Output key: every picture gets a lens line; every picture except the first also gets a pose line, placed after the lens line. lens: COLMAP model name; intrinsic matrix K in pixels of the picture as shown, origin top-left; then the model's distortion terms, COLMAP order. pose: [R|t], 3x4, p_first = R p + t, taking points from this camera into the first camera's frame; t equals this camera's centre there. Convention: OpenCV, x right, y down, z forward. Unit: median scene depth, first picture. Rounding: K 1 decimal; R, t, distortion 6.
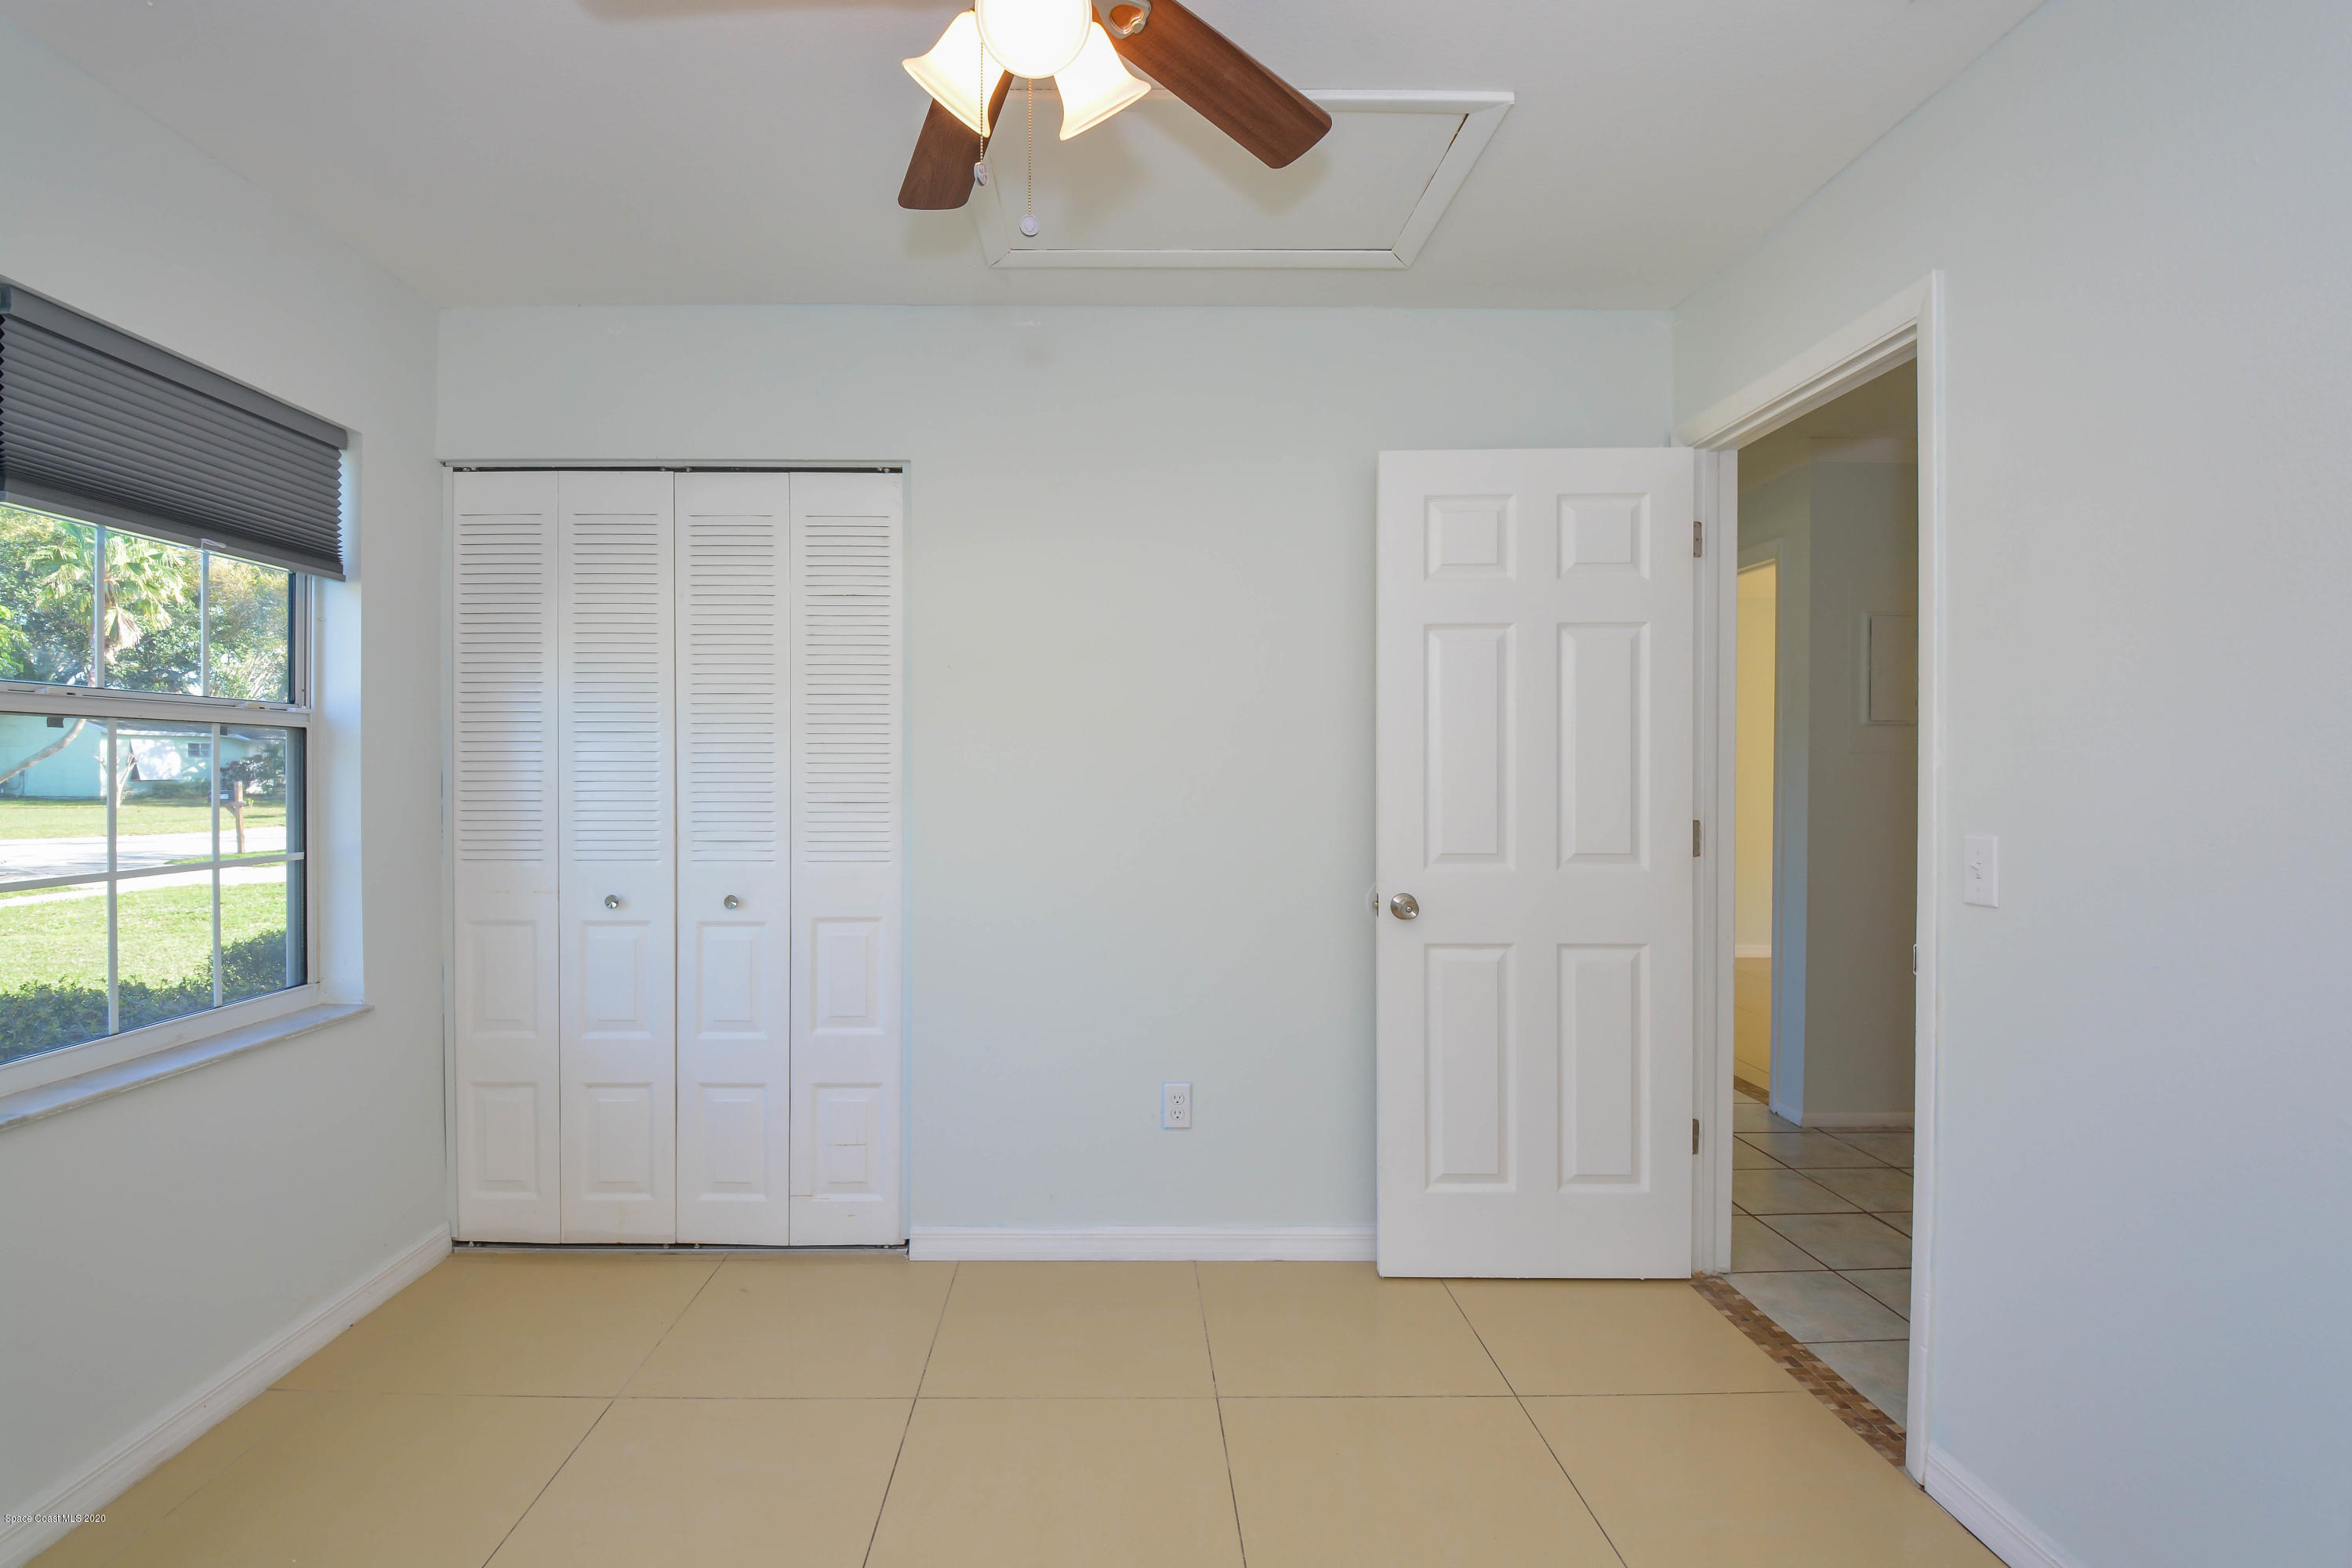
lens RADIAL K [[1059.5, 0, 1169.4], [0, 1059.5, 771.2], [0, 0, 1]] dist [0.010082, -0.024607]
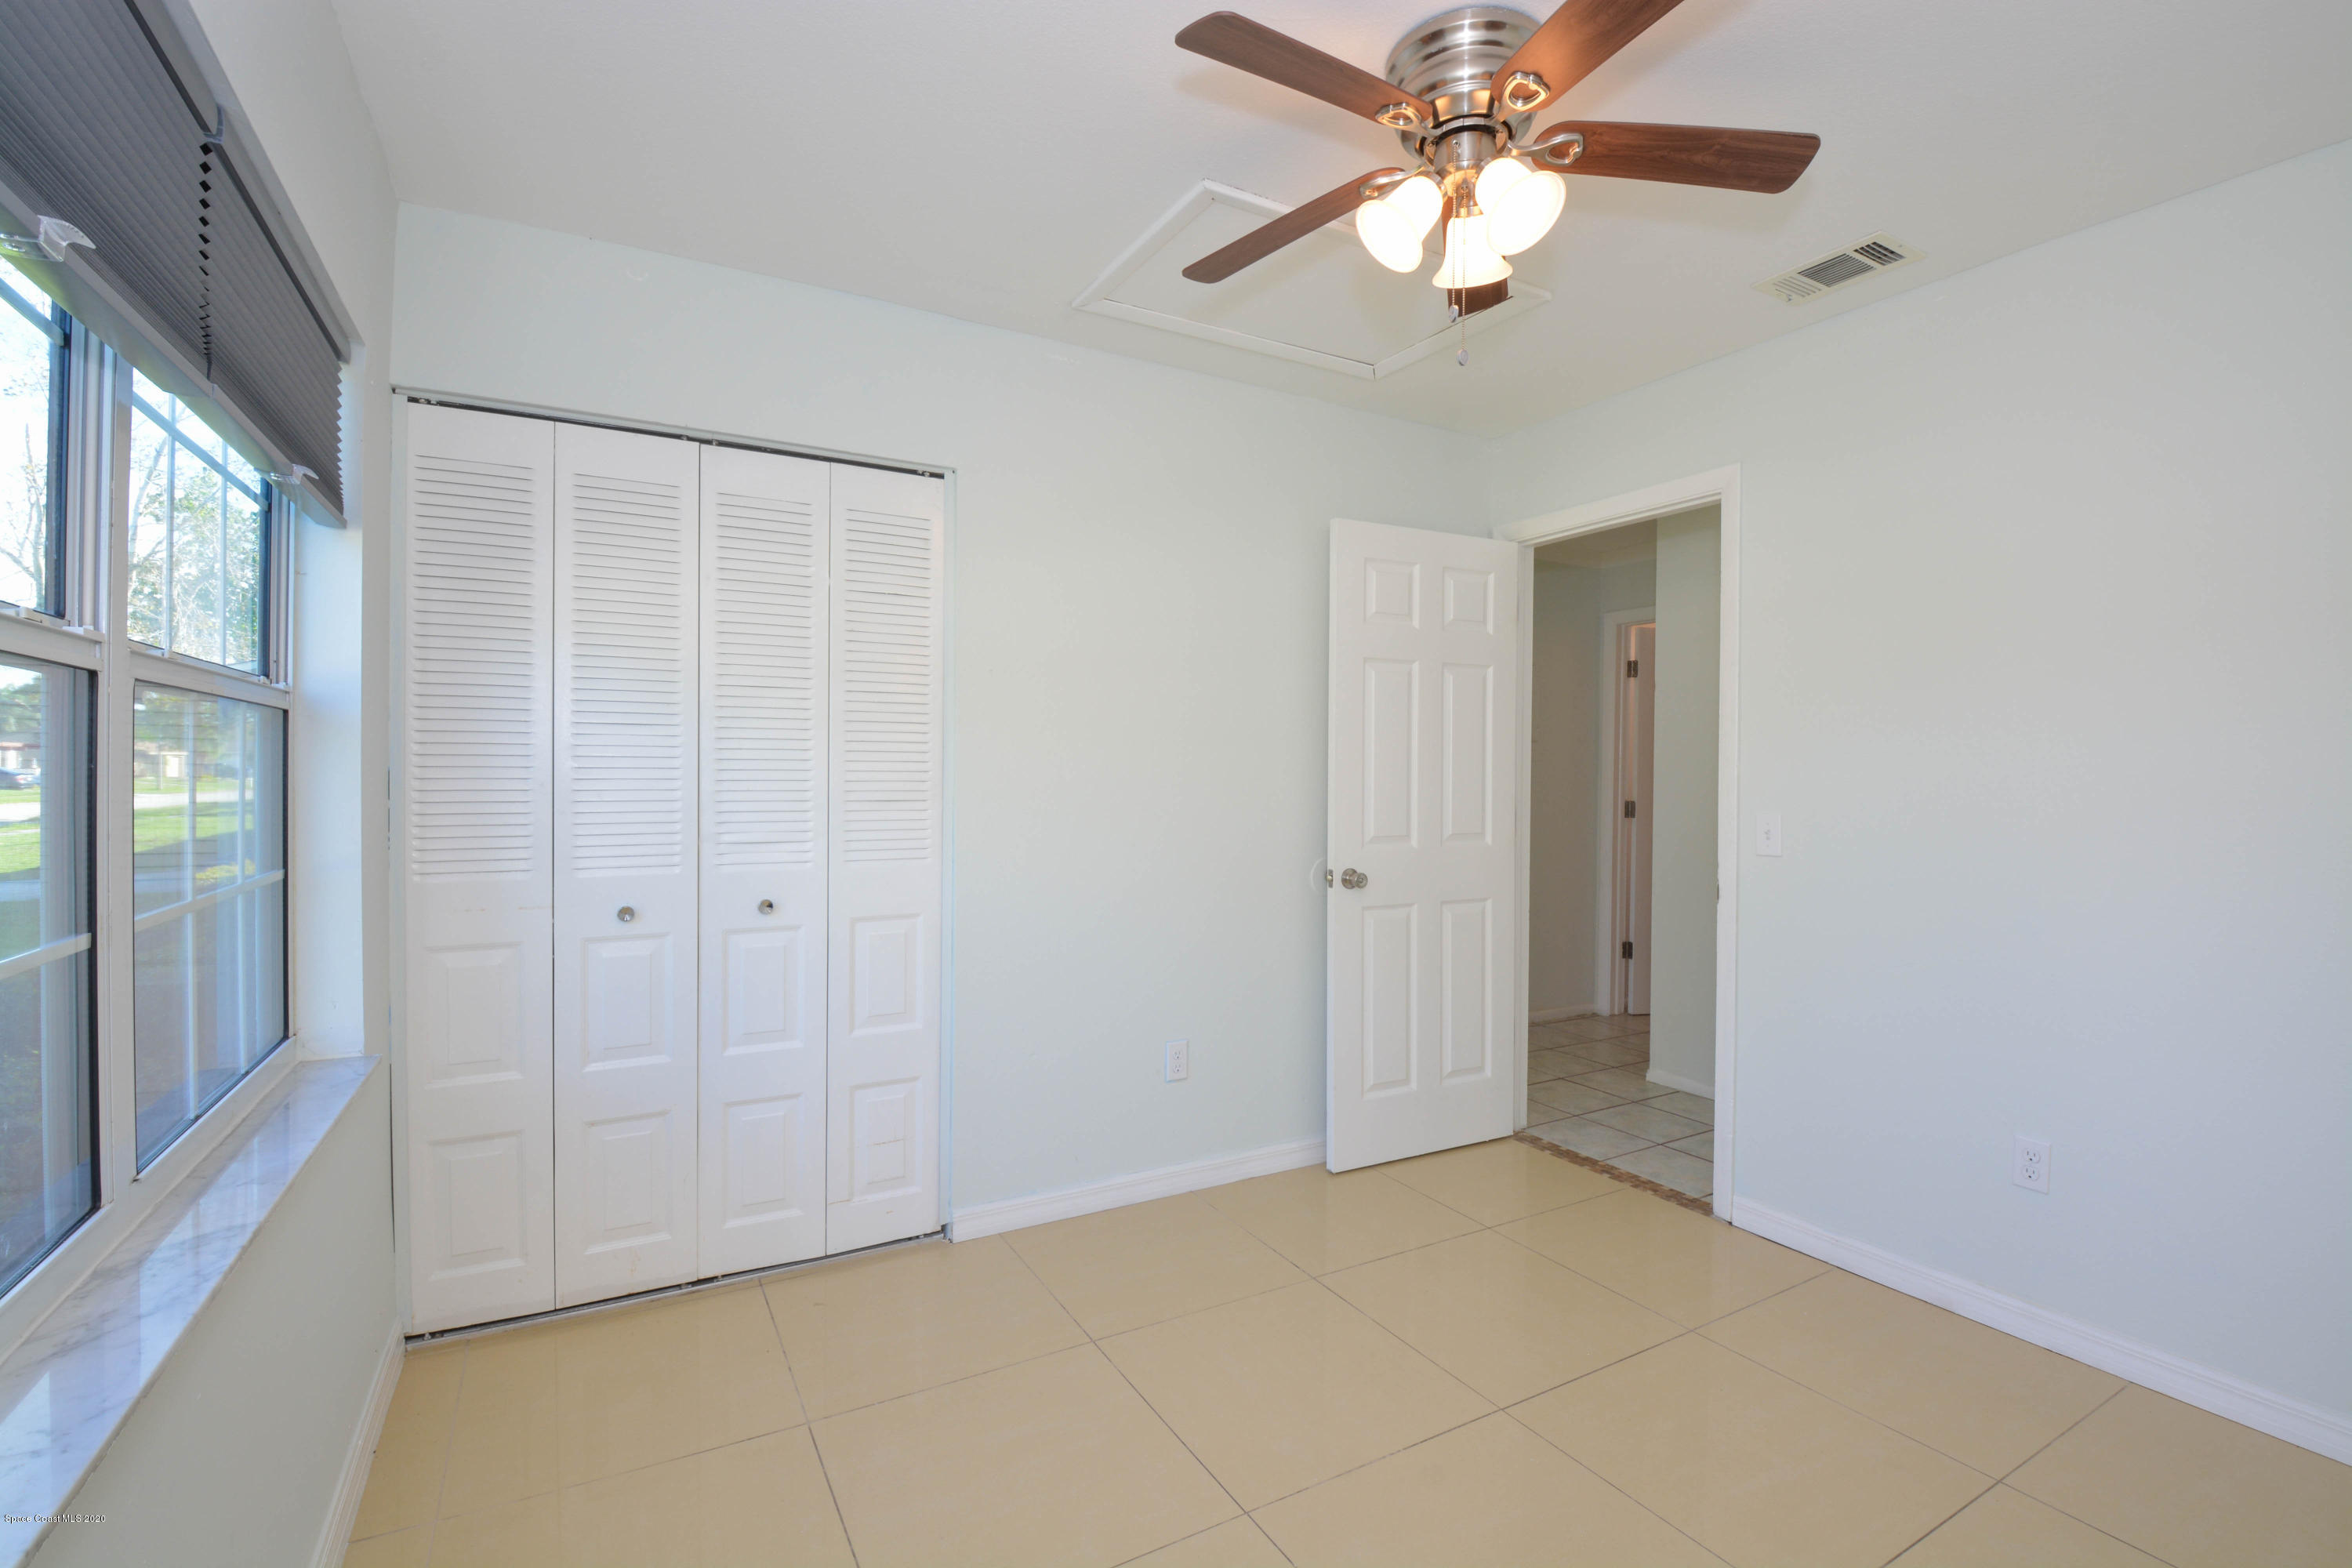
lens RADIAL K [[1059.5, 0, 1169.4], [0, 1059.5, 771.2], [0, 0, 1]] dist [0.010082, -0.024607]
pose [[0.874183, 0.005087, 0.485570, -0.557264], [-0.007040, 0.999973, 0.002198, -0.002528], [-0.485545, -0.005340, 0.874195, -0.004366]]
